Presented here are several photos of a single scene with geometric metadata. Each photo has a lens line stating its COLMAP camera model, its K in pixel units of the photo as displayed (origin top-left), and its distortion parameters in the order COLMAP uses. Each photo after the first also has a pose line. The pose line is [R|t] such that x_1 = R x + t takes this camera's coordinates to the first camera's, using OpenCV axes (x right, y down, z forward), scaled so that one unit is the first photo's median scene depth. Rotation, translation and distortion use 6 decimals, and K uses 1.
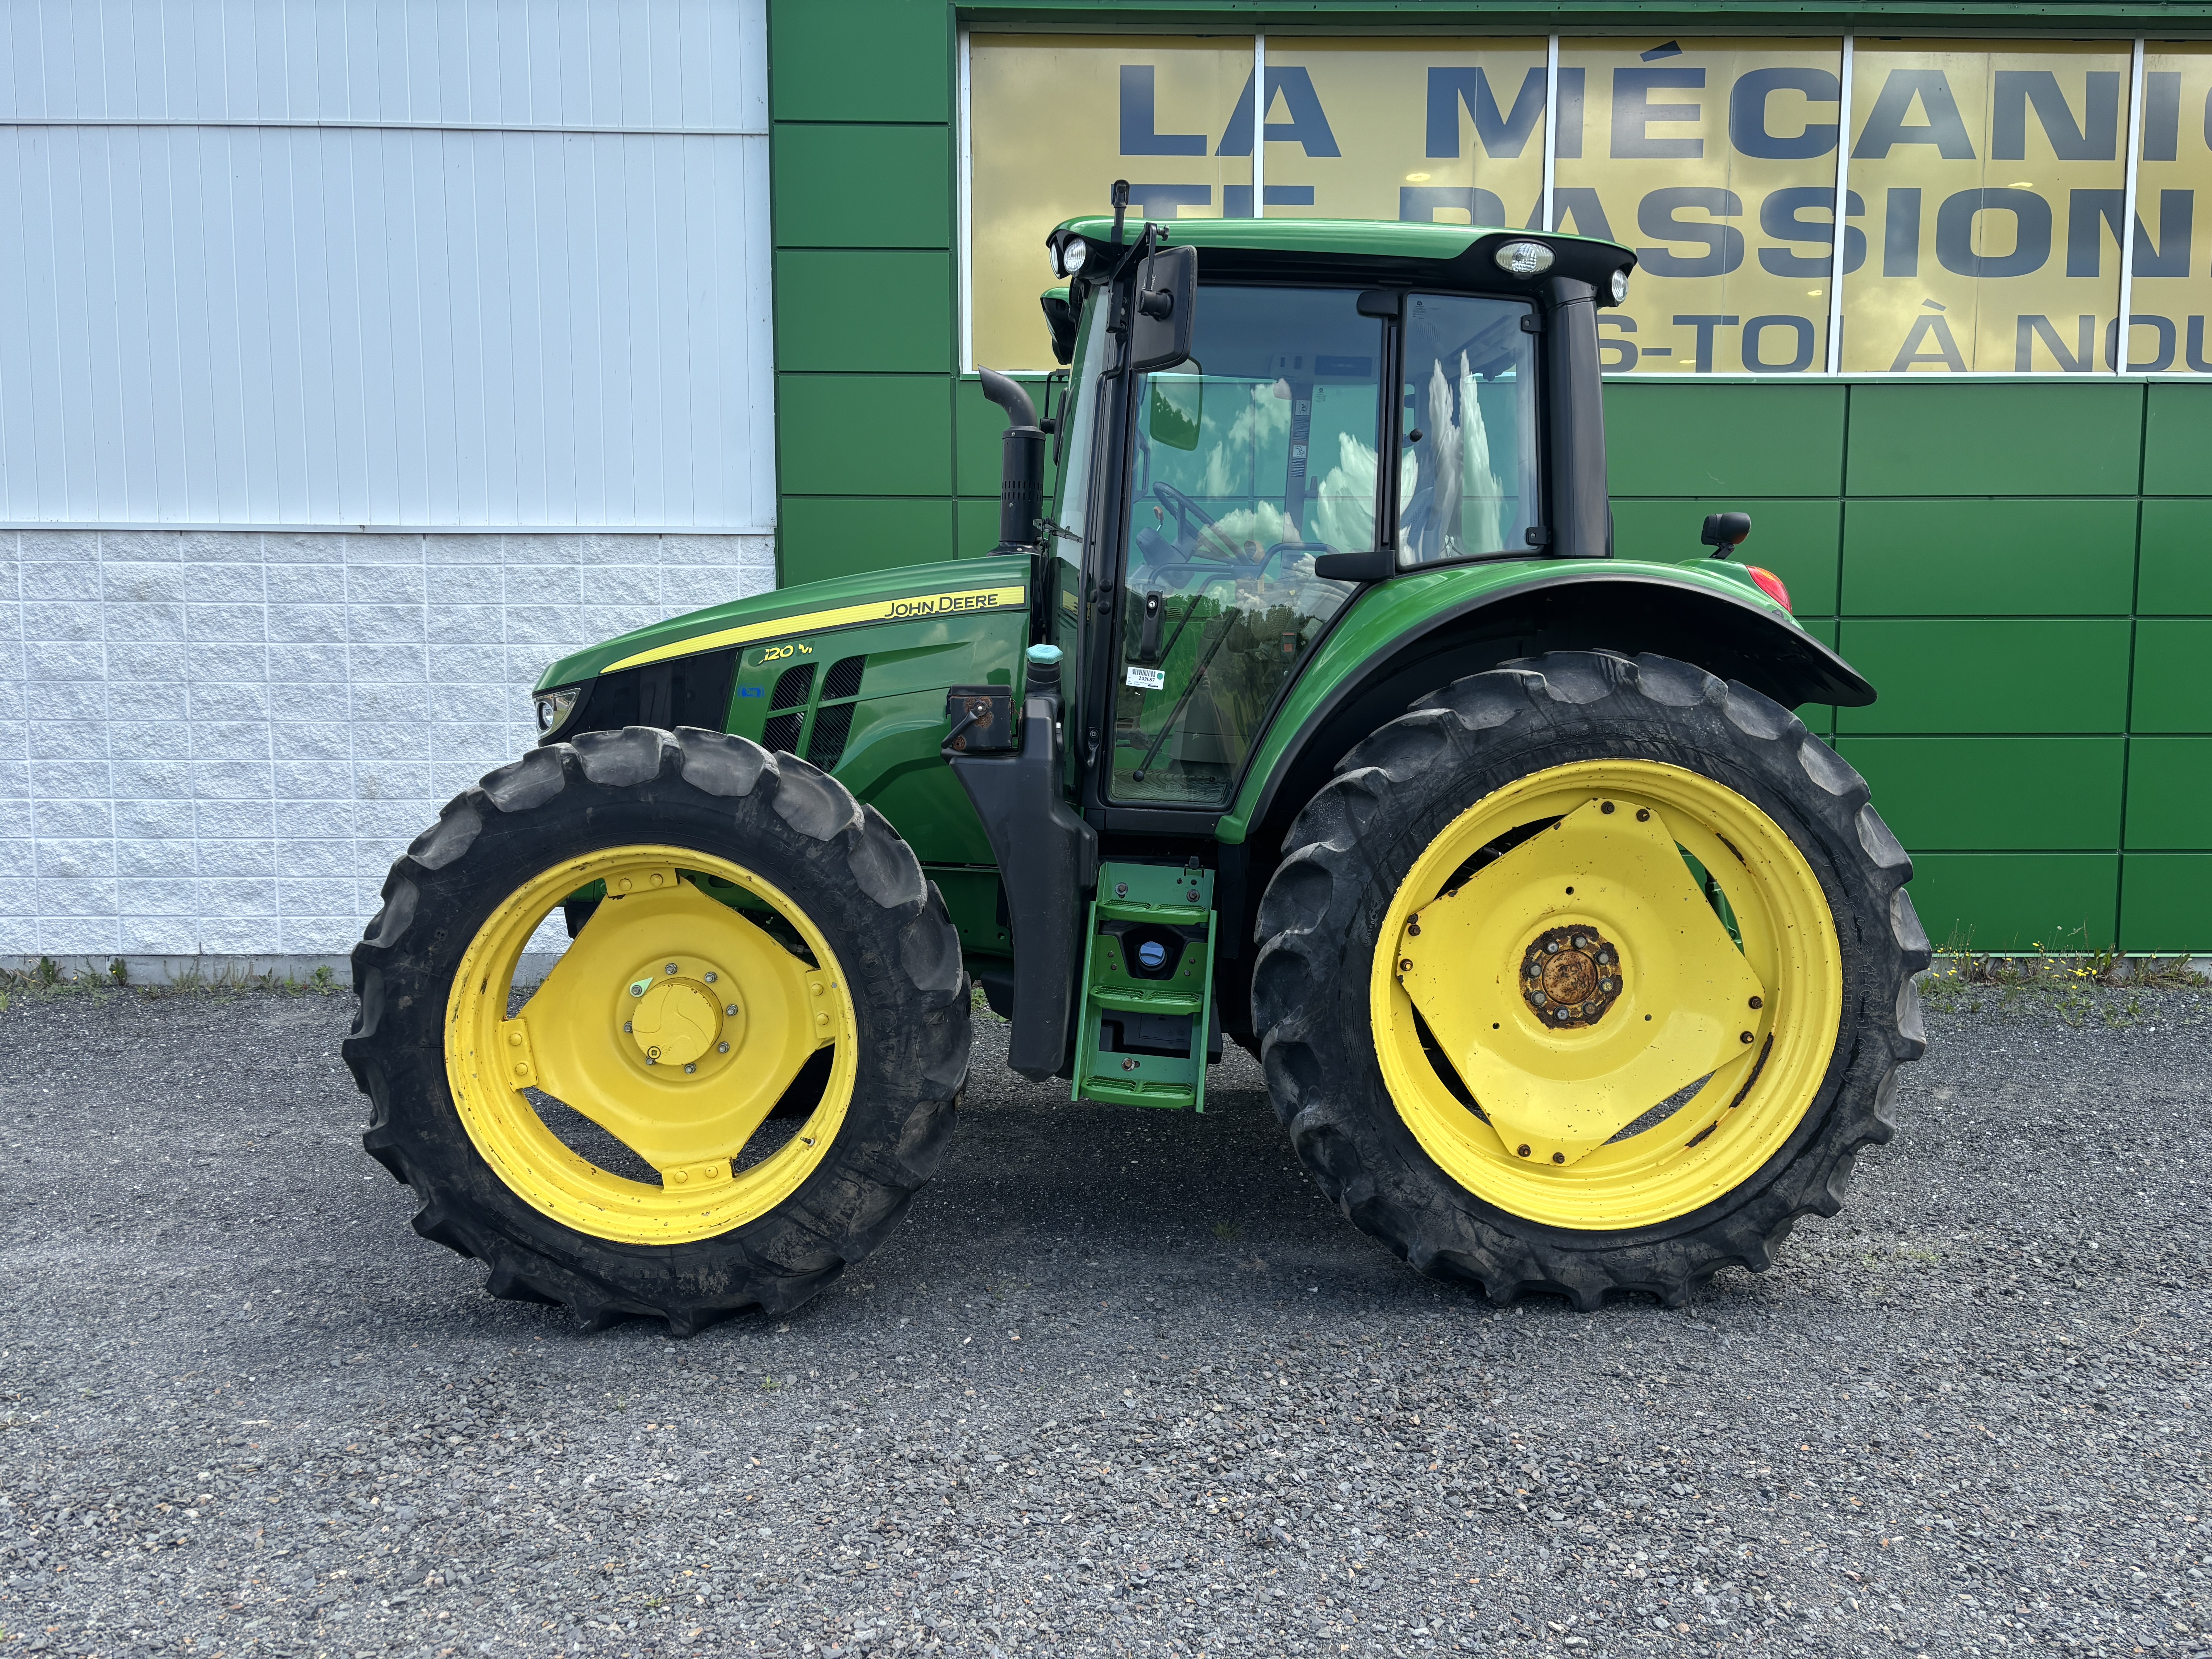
lens RADIAL K [[1701.2, 0, 1092.5], [0, 1701.2, 818.8], [0, 0, 1]] dist [0.050354, -0.043929]
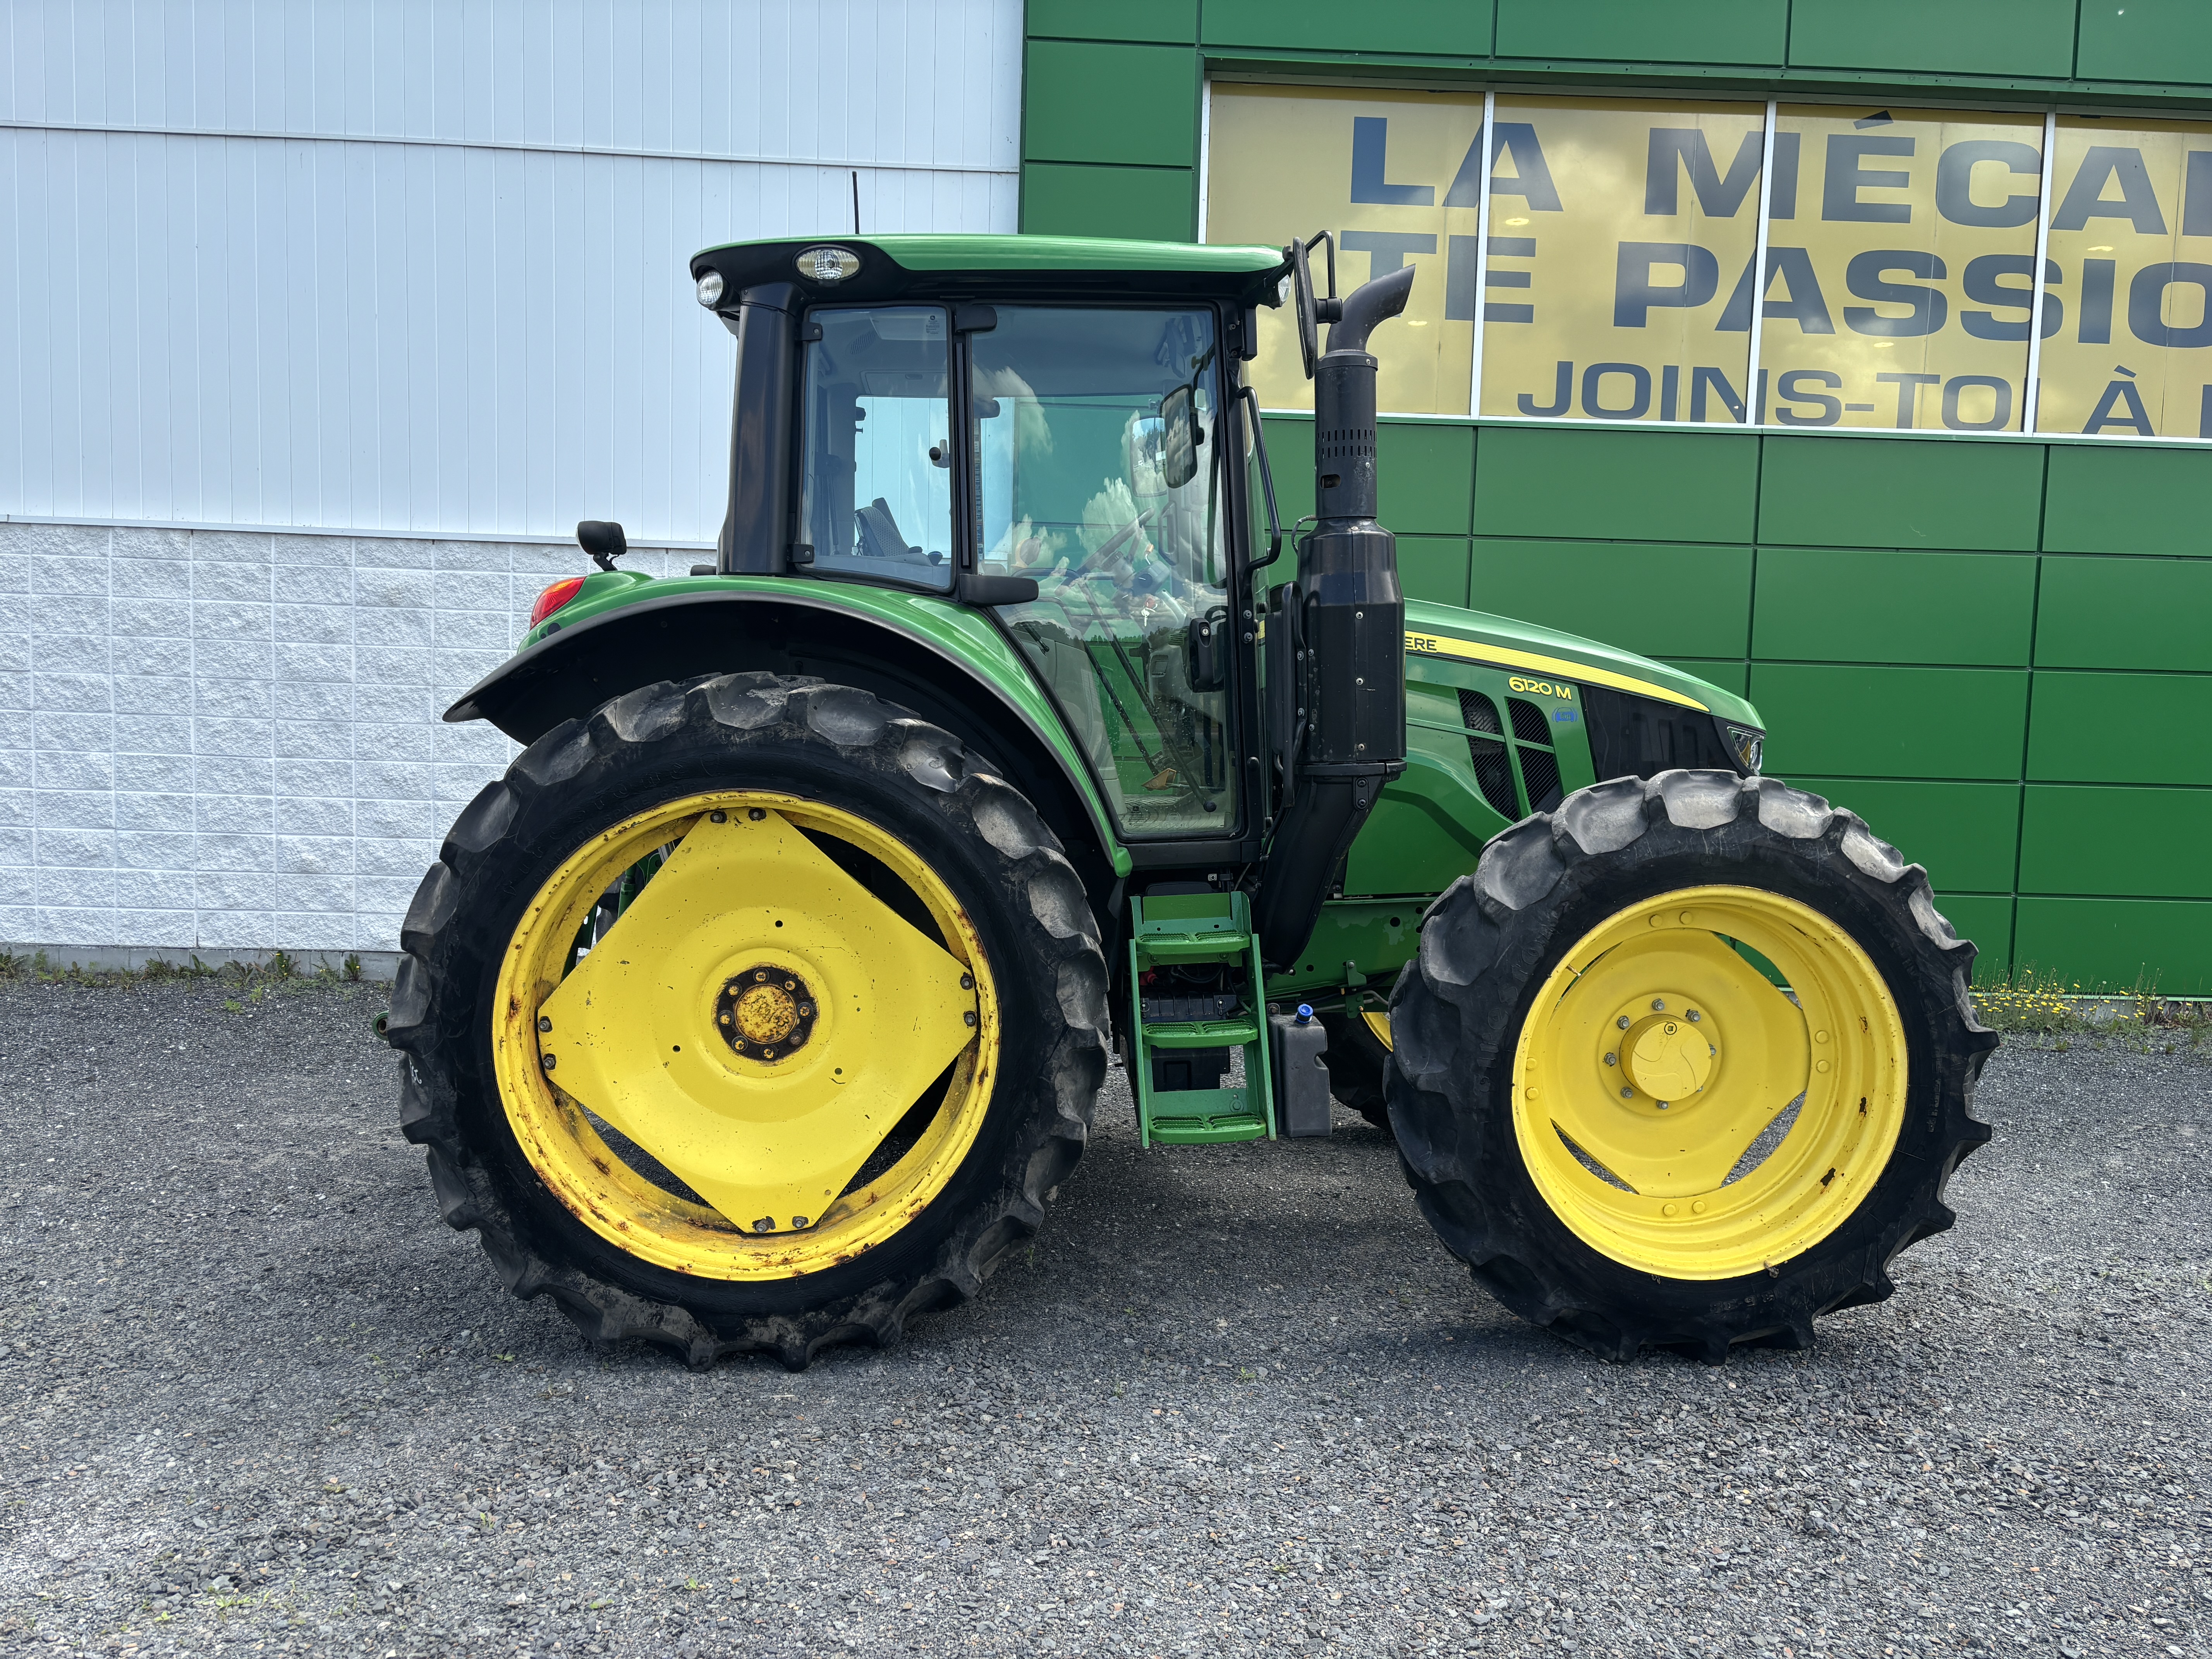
lens RADIAL K [[1701.2, 0, 1099.3], [0, 1701.2, 818.4], [0, 0, 1]] dist [0.050354, -0.043929]
pose [[0.999481, 0.027285, 0.017126, -0.145467], [-0.027076, 0.999558, -0.012302, 0.000998], [-0.017454, 0.011832, 0.999778, -0.028046]]
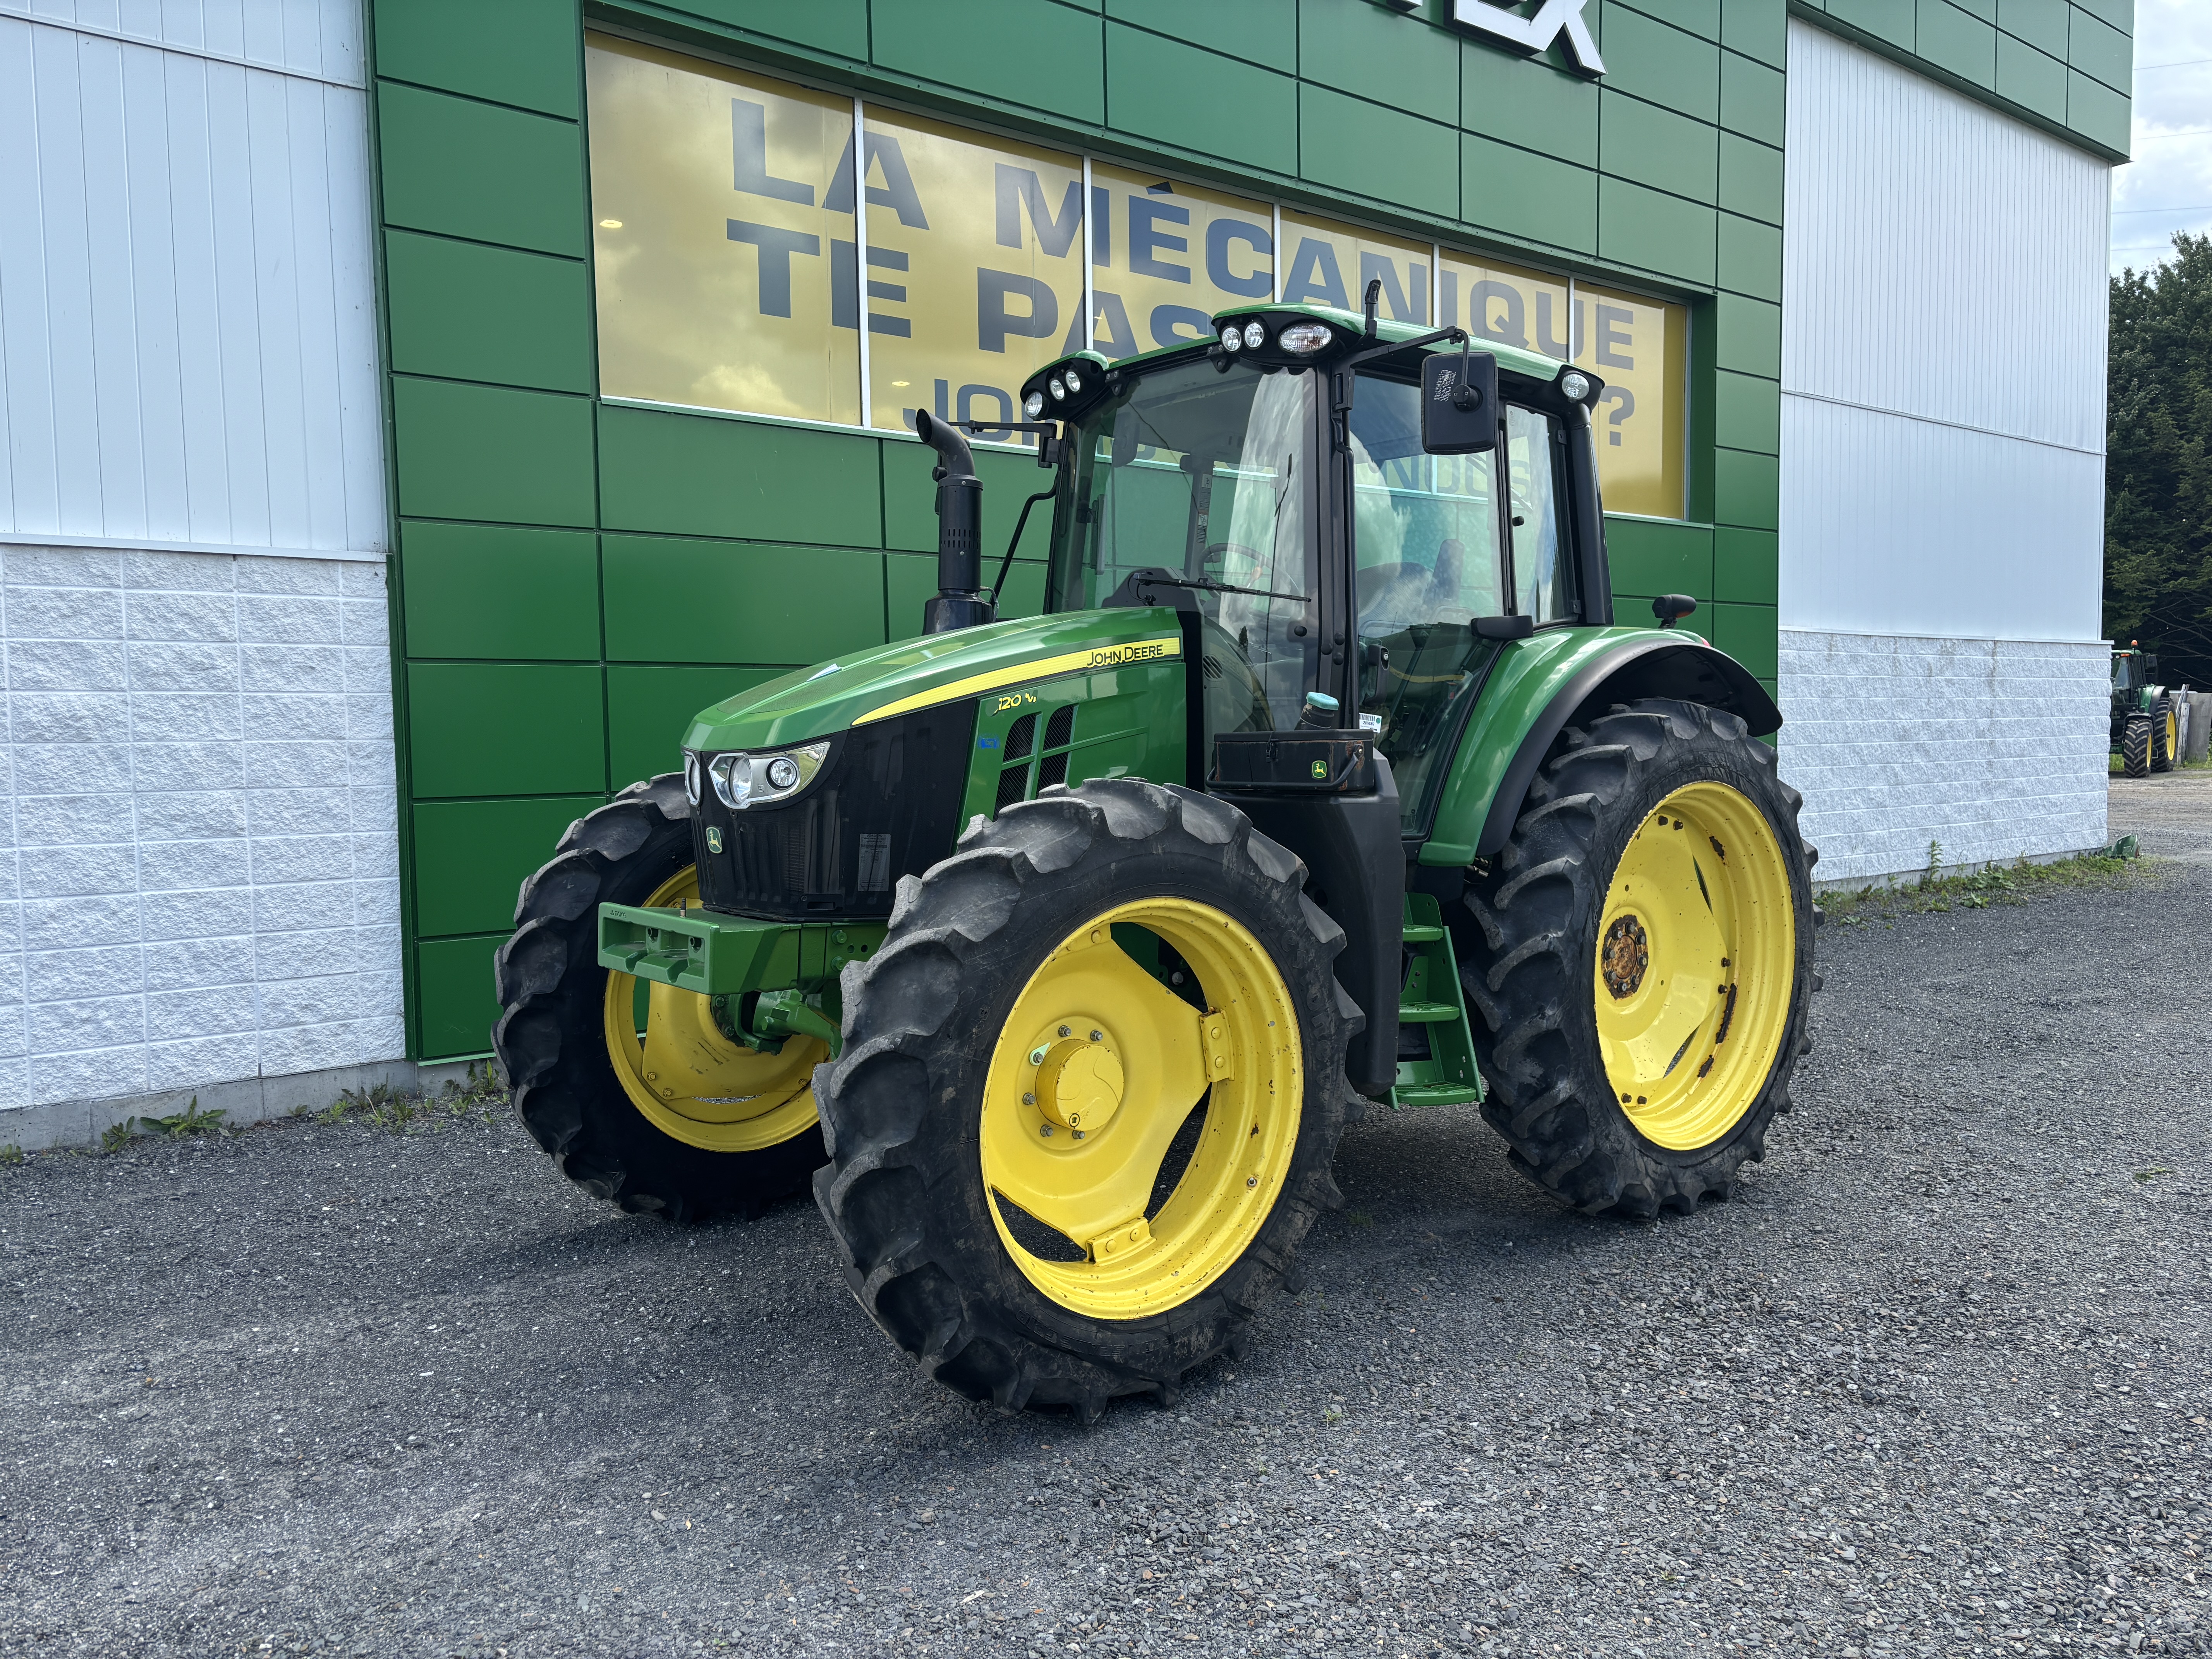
lens RADIAL K [[1701.2, 0, 1095.7], [0, 1701.2, 820.2], [0, 0, 1]] dist [0.050354, -0.043929]
pose [[0.795724, -0.042677, 0.604154, -0.428310], [0.060464, 0.998129, -0.009130, -0.010859], [-0.602634, 0.043795, 0.796815, 0.122459]]
